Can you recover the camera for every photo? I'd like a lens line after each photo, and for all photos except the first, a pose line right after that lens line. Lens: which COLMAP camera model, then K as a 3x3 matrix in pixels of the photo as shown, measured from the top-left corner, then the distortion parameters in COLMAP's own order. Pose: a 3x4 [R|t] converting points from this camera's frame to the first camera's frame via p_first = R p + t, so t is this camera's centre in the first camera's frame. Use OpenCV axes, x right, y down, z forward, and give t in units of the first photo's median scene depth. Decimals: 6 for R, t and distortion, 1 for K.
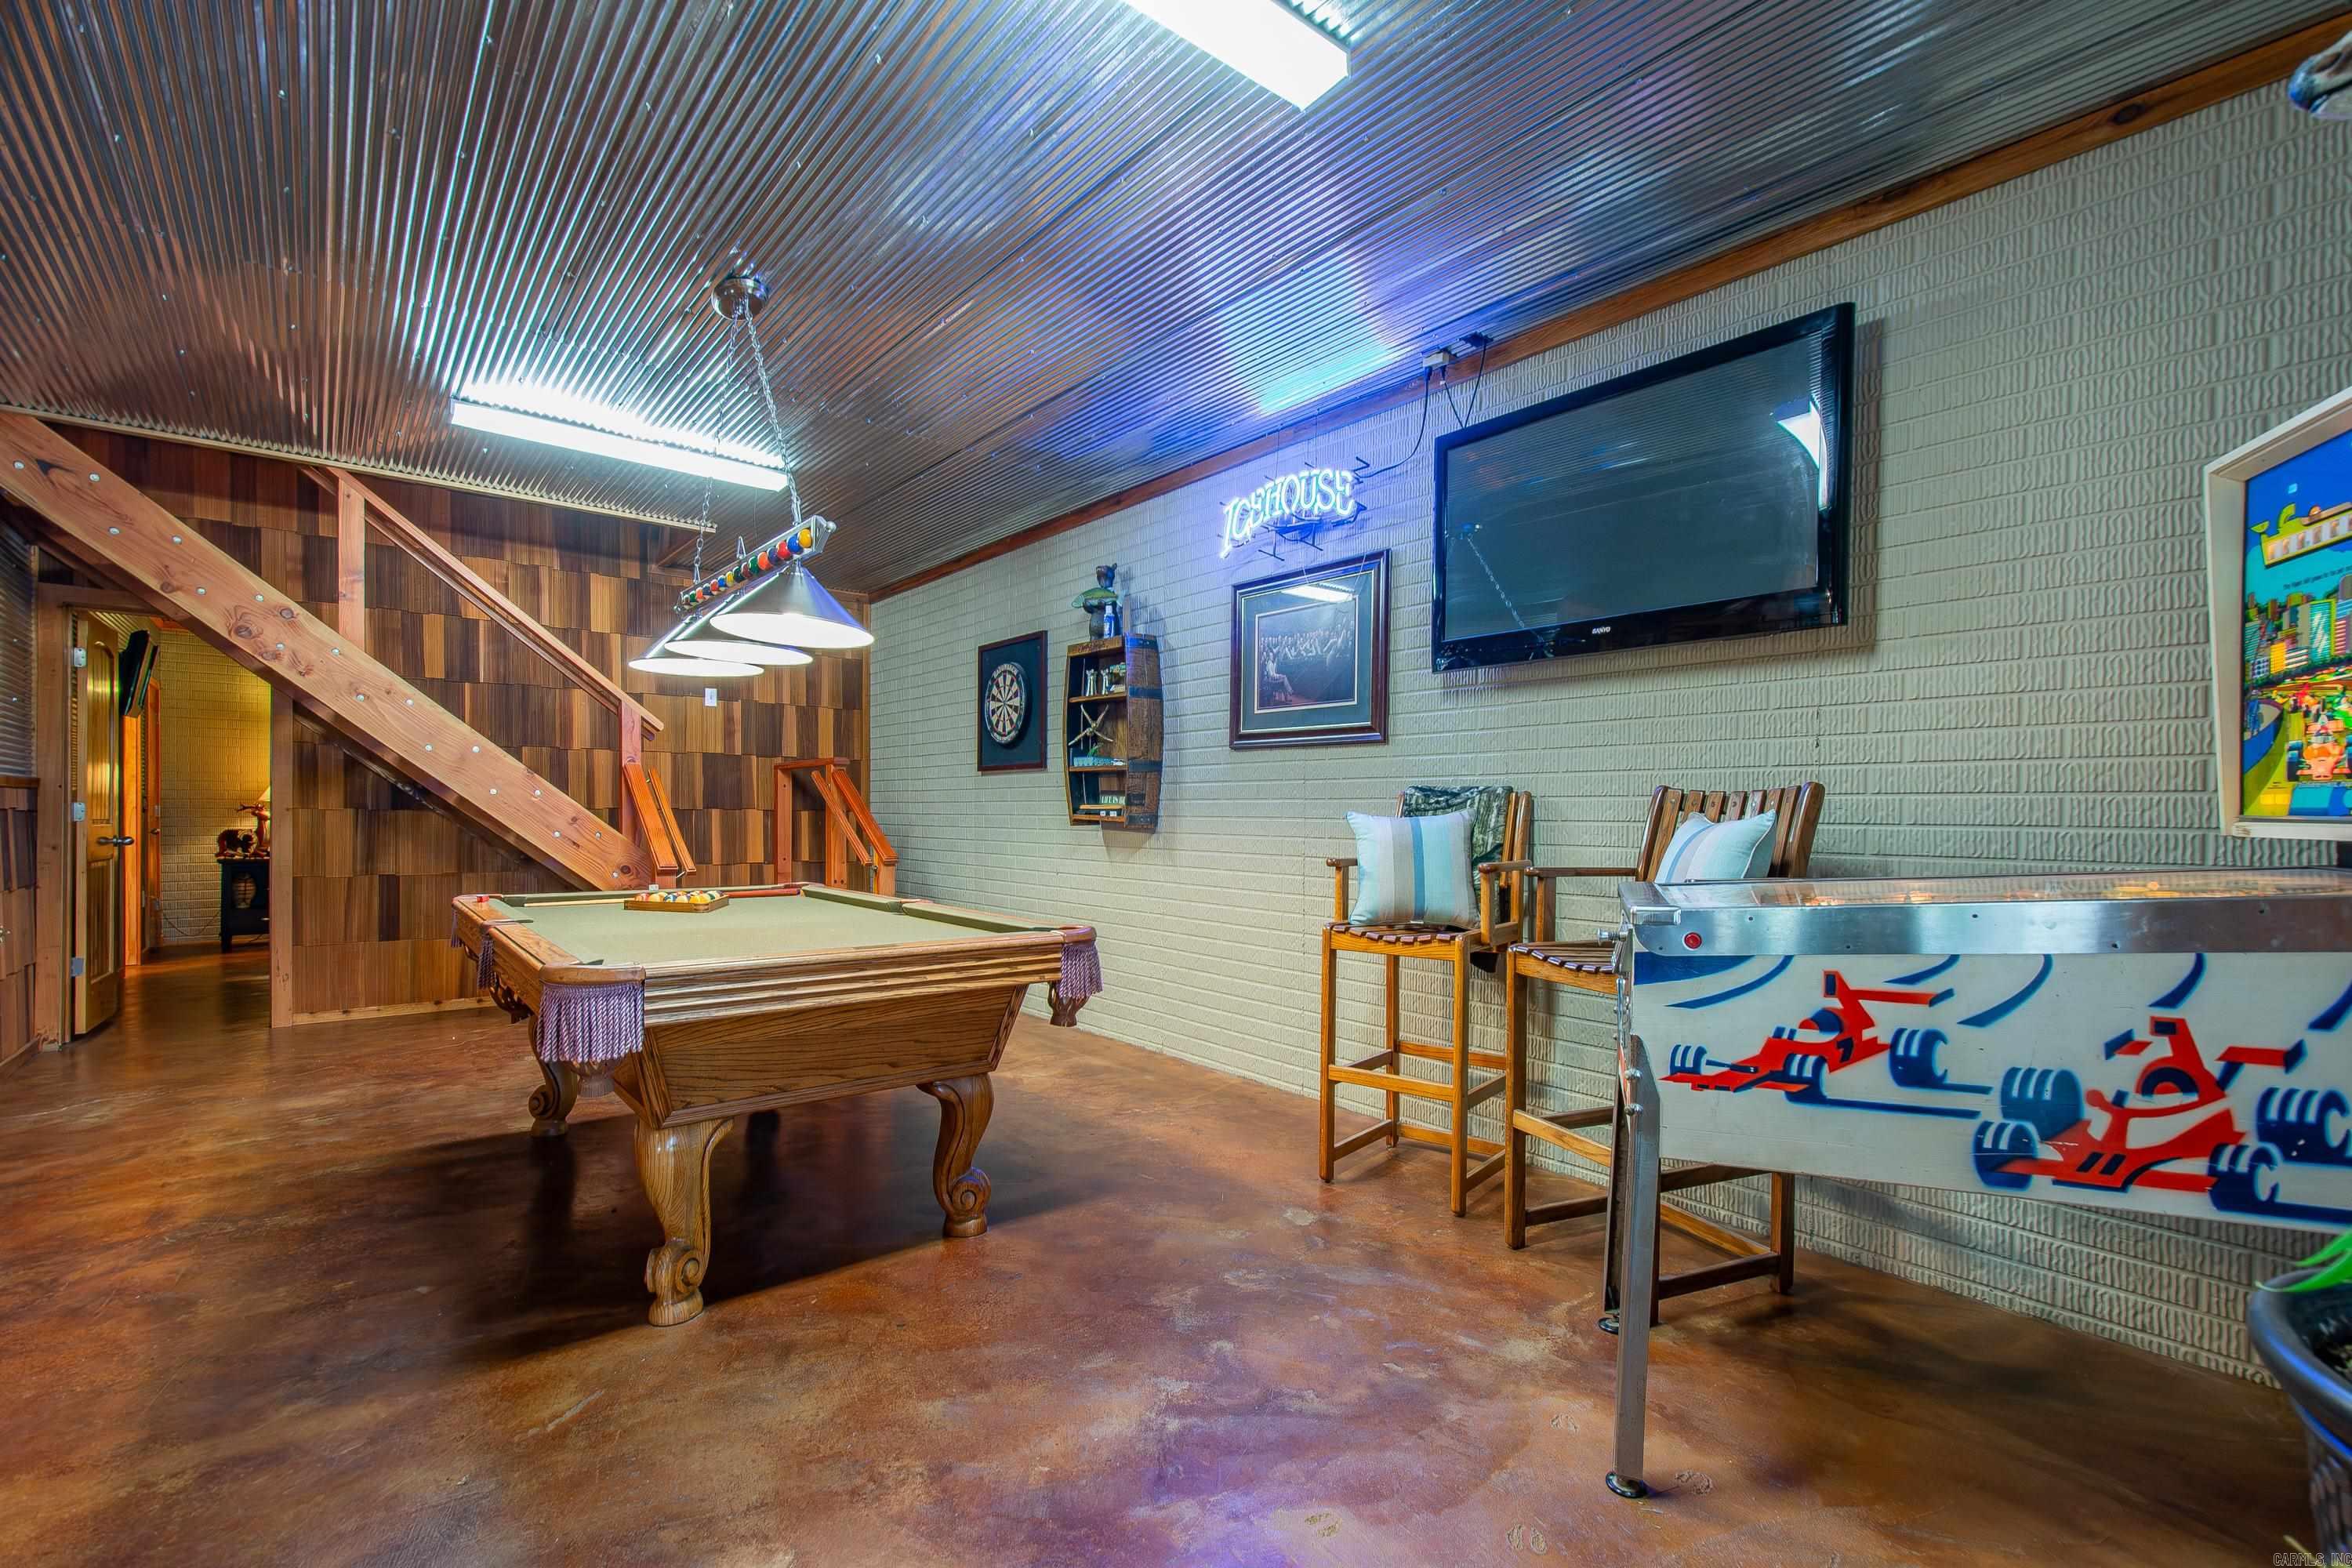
lens RADIAL K [[1025.2, 0, 1176.0], [0, 1025.2, 784.0], [0, 0, 1]] dist [0.001210, 0.000292]
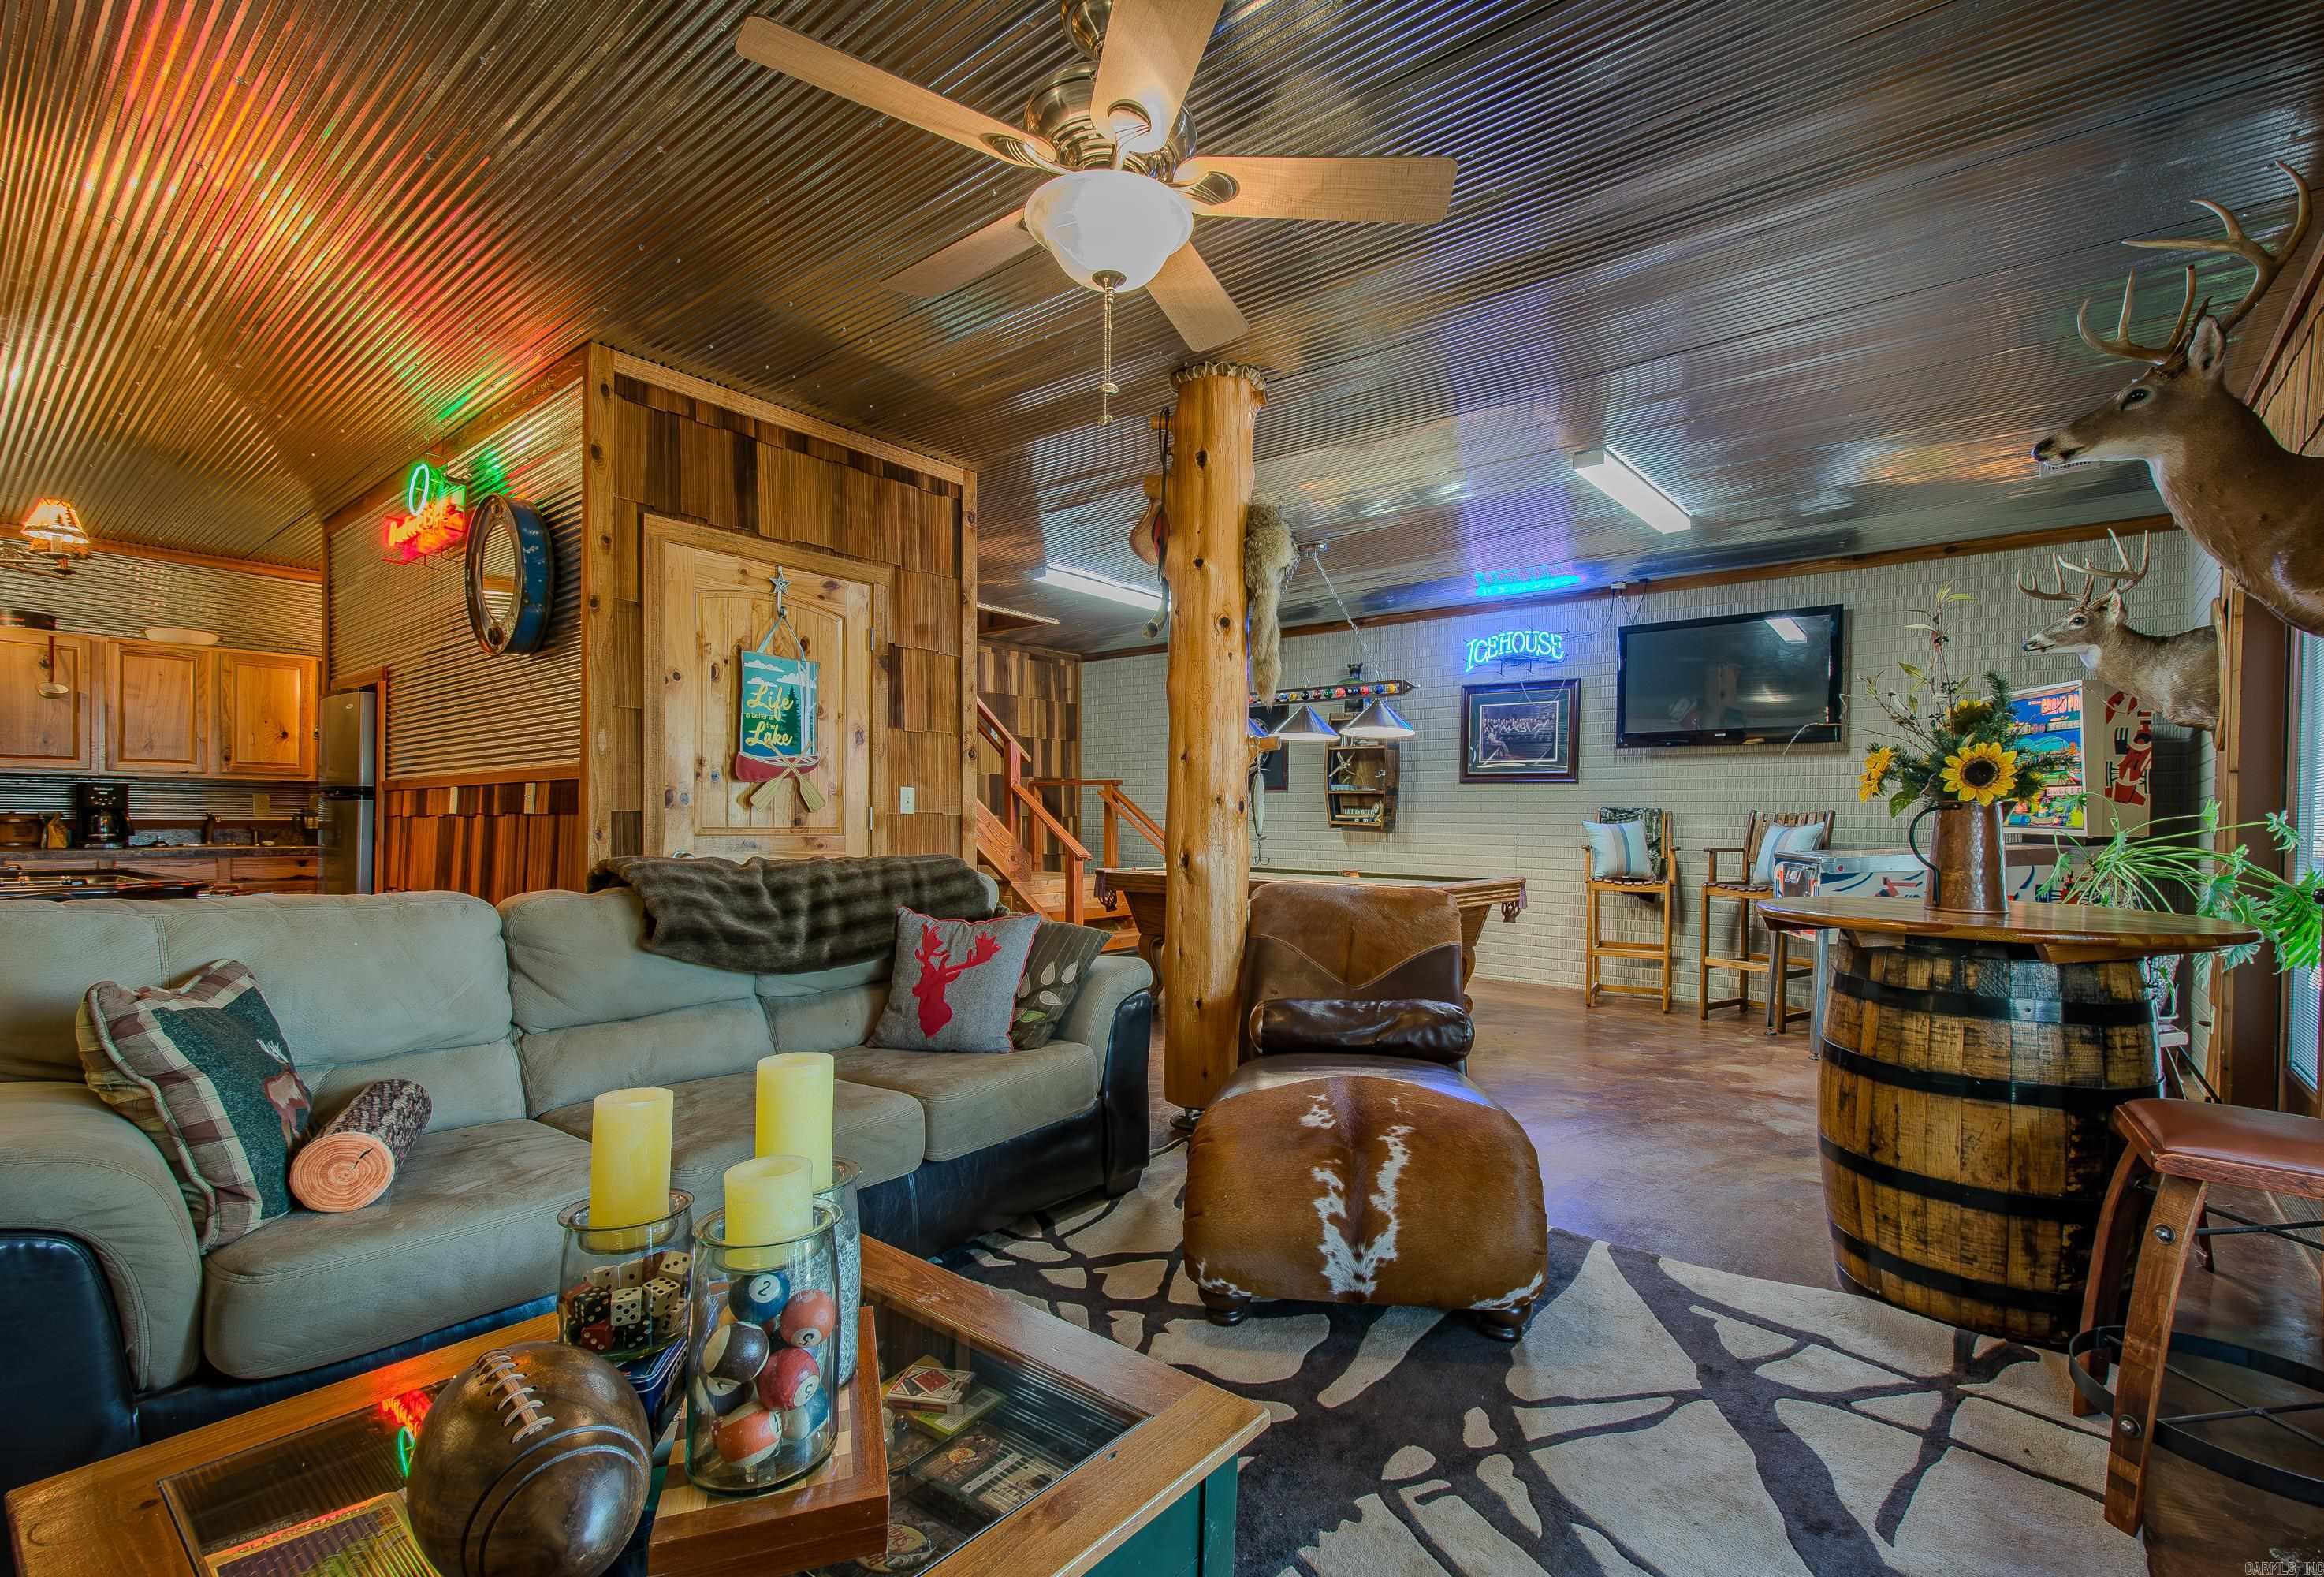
lens RADIAL K [[1039.0, 0, 1162.0], [0, 1039.0, 788.5], [0, 0, 1]] dist [0.004384, 0.000659]
pose [[0.983195, 0.006639, 0.182438, -0.973131], [-0.007389, 0.999967, 0.003433, -0.035206], [-0.182409, -0.004724, 0.983211, -0.785567]]
